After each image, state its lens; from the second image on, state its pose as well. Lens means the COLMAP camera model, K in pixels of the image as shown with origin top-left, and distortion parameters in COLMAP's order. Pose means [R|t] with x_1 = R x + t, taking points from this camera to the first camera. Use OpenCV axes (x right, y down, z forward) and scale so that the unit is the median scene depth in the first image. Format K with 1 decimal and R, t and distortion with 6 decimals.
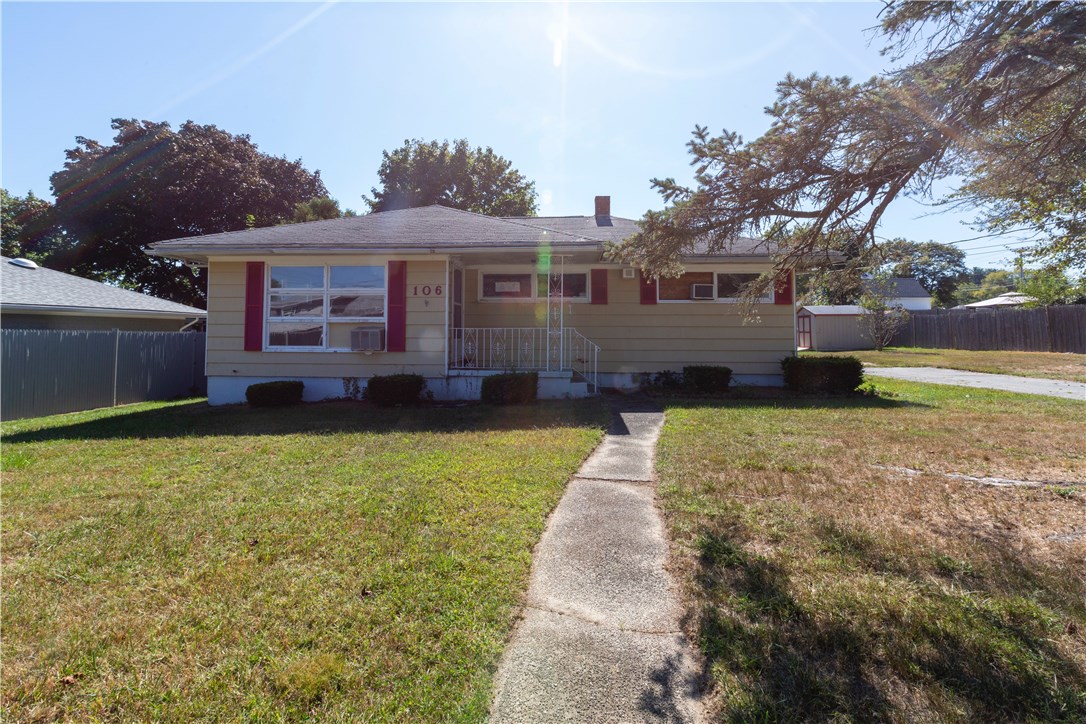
lens RADIAL K [[490.2, 0, 545.1], [0, 490.2, 314.4], [0, 0, 1]] dist [-0.000249, 0.000051]
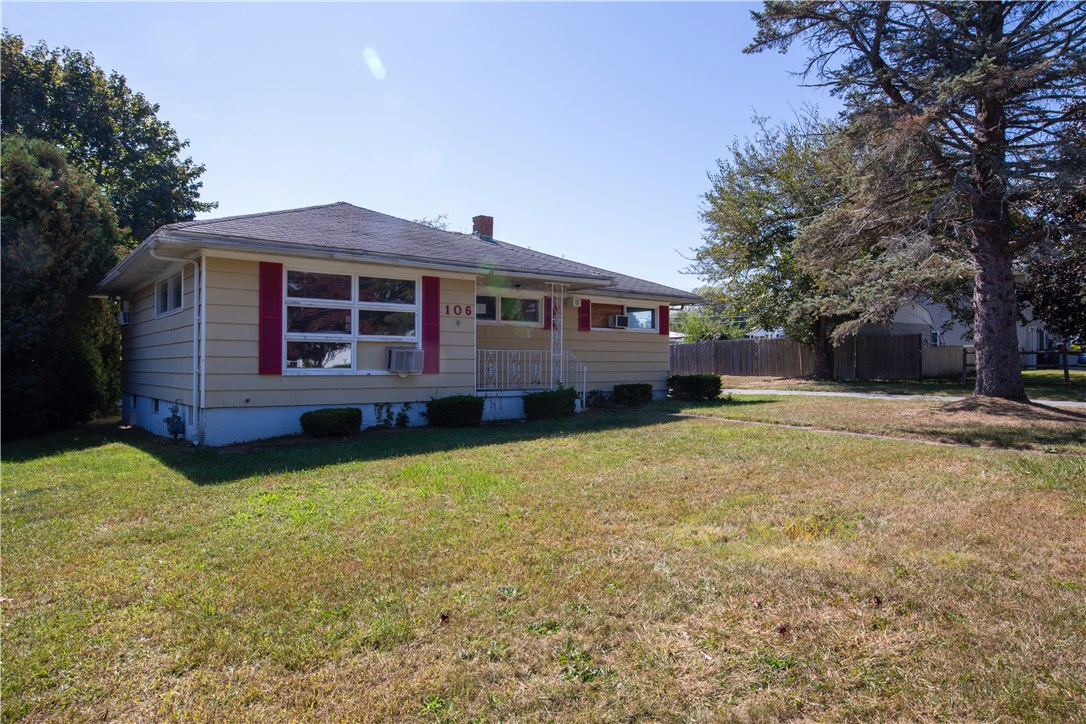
lens RADIAL K [[675.4, 0, 543.0], [0, 675.4, 362.0], [0, 0, 1]] dist [-0.071828, 0.000066]
pose [[0.744393, 0.001983, 0.667739, -0.986180], [-0.024956, 0.999380, 0.024854, 0.015889], [-0.667276, -0.035165, 0.743980, -0.103611]]
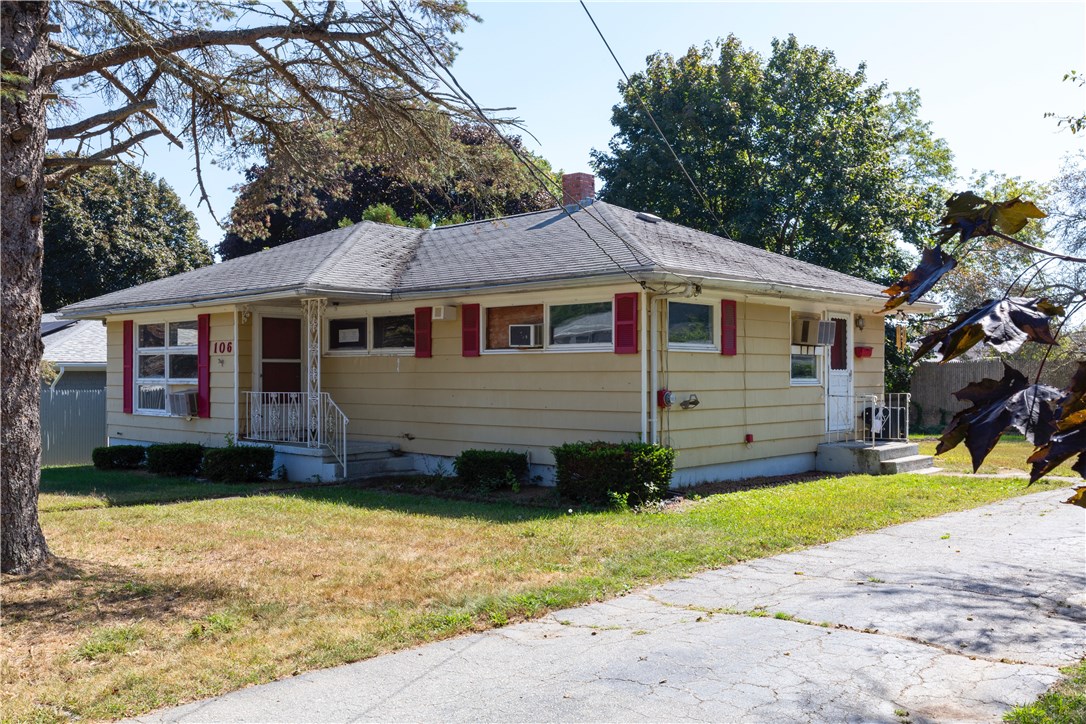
lens RADIAL K [[986.9, 0, 543.0], [0, 986.9, 362.0], [0, 0, 1]] dist [0.000289, 0.001655]
pose [[0.776054, -0.011187, -0.630567, 1.269138], [0.023969, 0.999643, 0.011764, -0.029528], [0.630210, -0.024243, 0.776046, 0.006549]]
